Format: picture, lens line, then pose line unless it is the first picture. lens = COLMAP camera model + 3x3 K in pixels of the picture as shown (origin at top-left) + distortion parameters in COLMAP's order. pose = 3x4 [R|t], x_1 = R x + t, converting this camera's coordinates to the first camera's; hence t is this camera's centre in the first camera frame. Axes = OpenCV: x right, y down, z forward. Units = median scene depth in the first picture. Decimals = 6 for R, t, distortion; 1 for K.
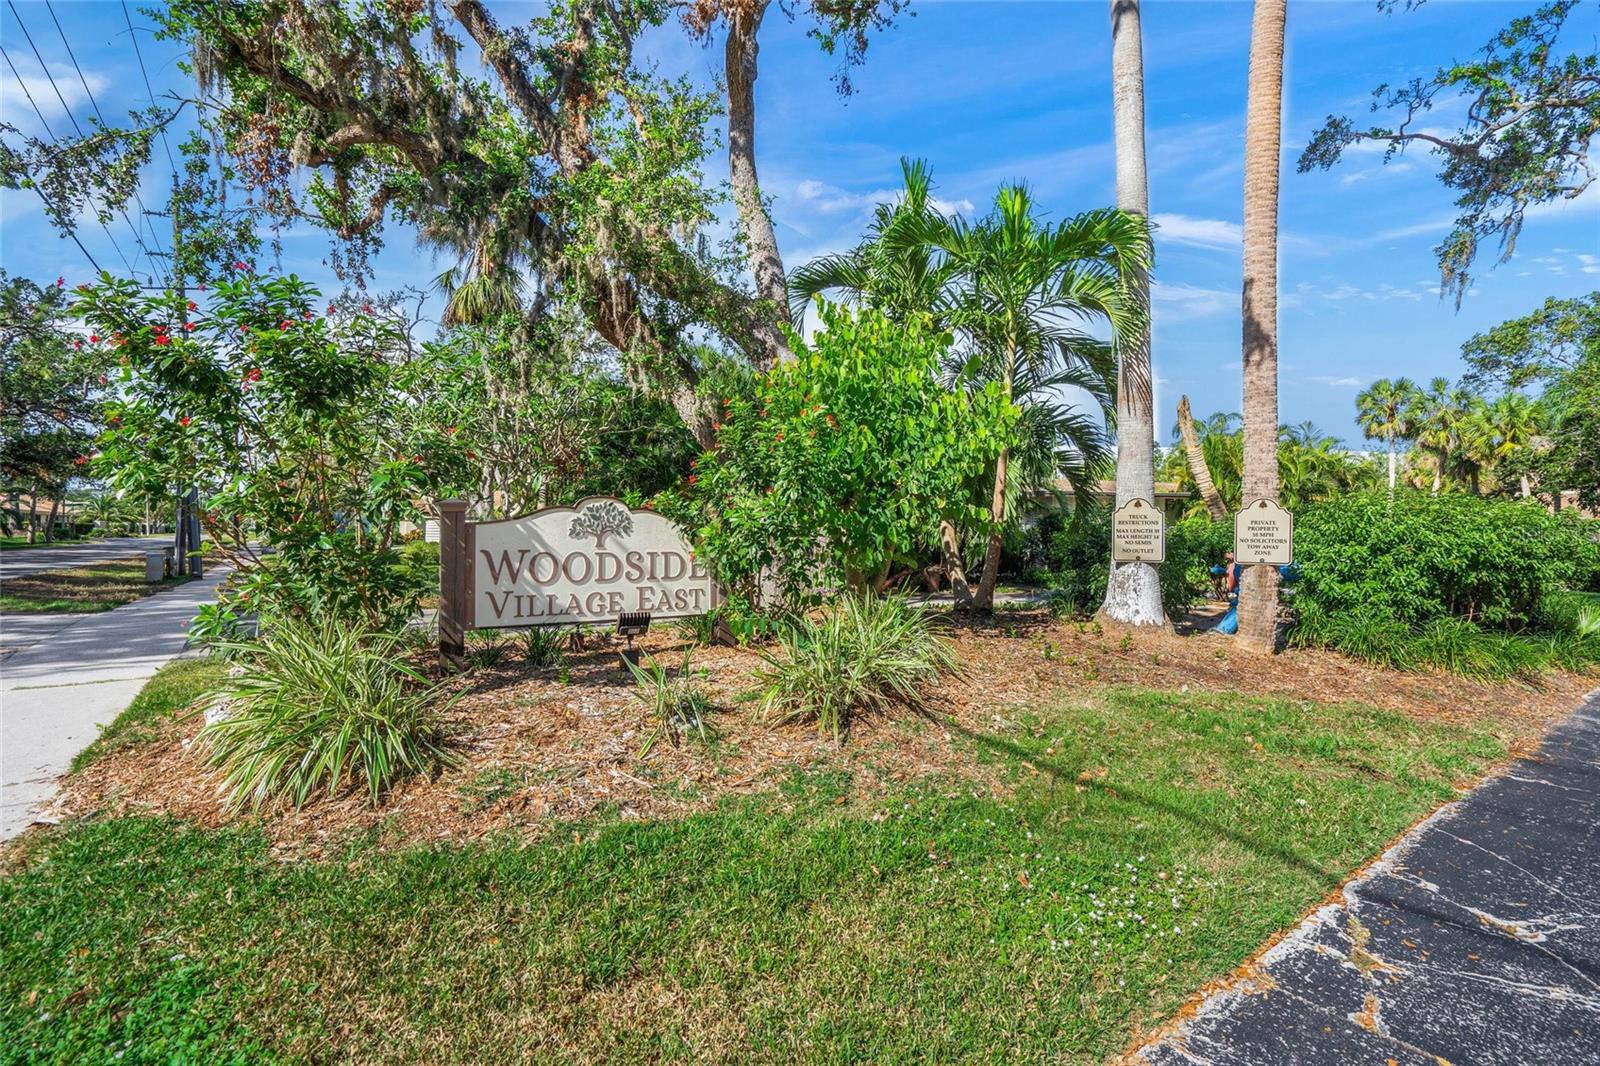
lens RADIAL K [[728.3, 0, 809.8], [0, 728.3, 532.6], [0, 0, 1]] dist [-0.011238, 0.009636]
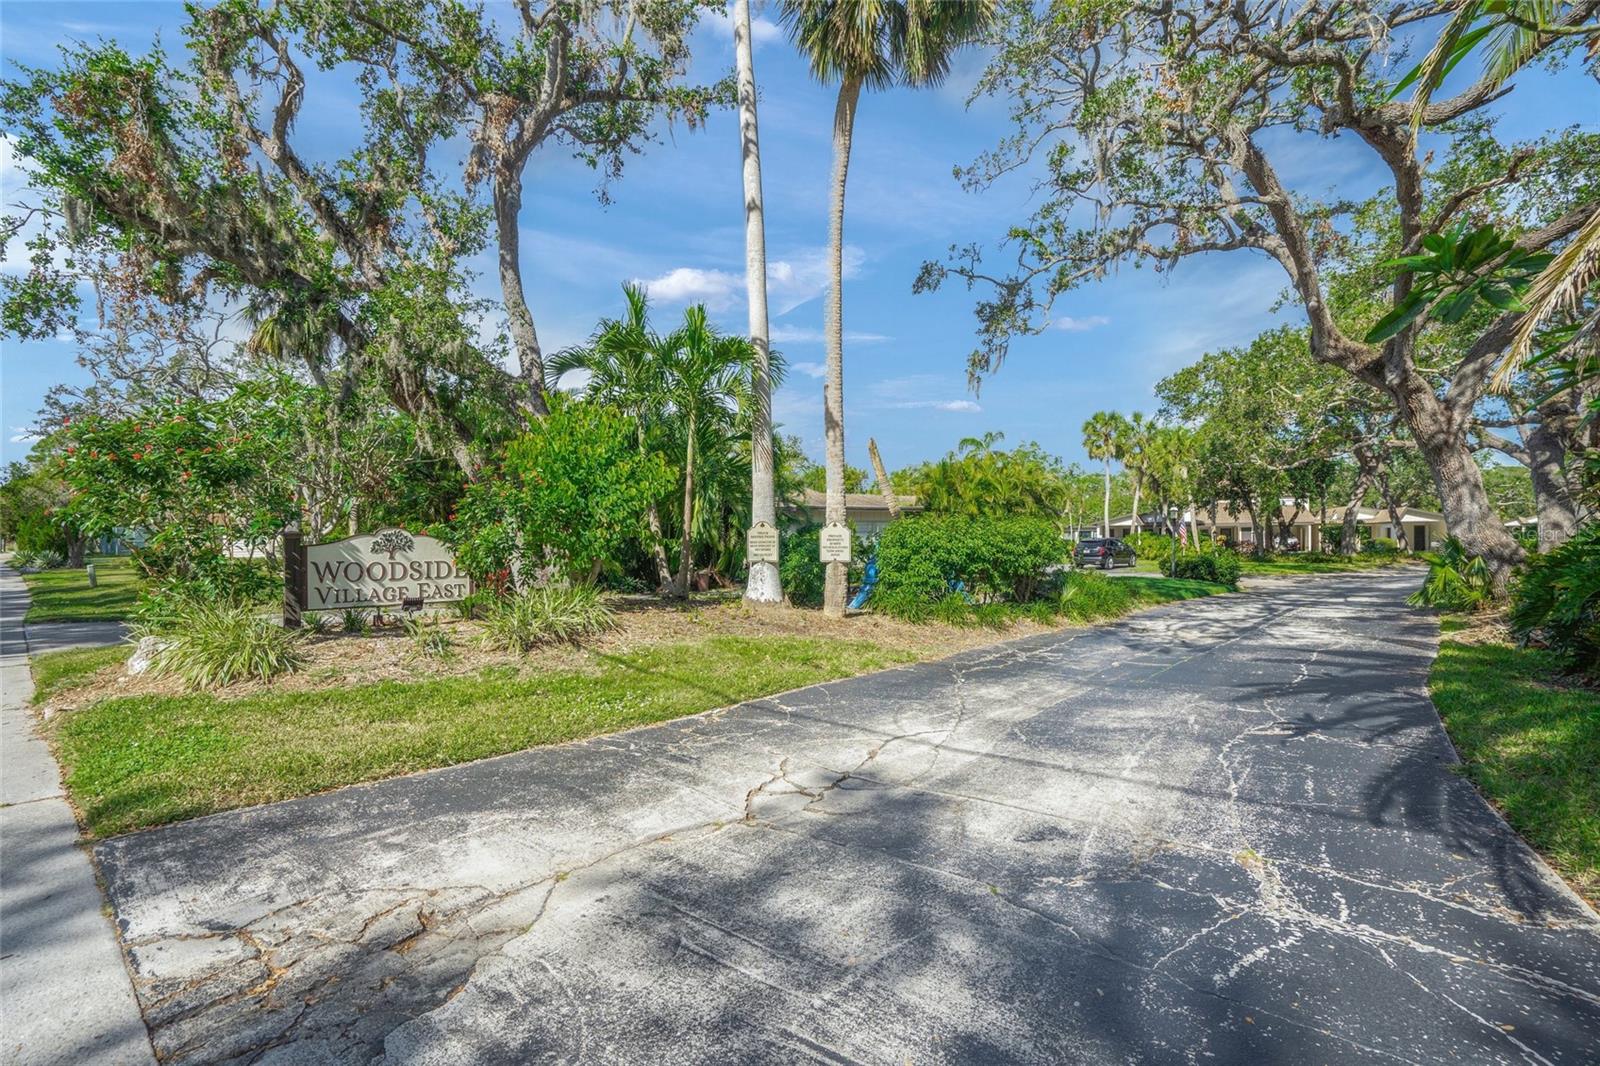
lens RADIAL K [[728.3, 0, 790.7], [0, 728.3, 541.7], [0, 0, 1]] dist [-0.011238, 0.009636]
pose [[0.982311, -0.014652, 0.186680, 0.200697], [0.014208, 0.999892, 0.003712, -0.008155], [-0.186715, -0.000994, 0.982414, -0.533488]]
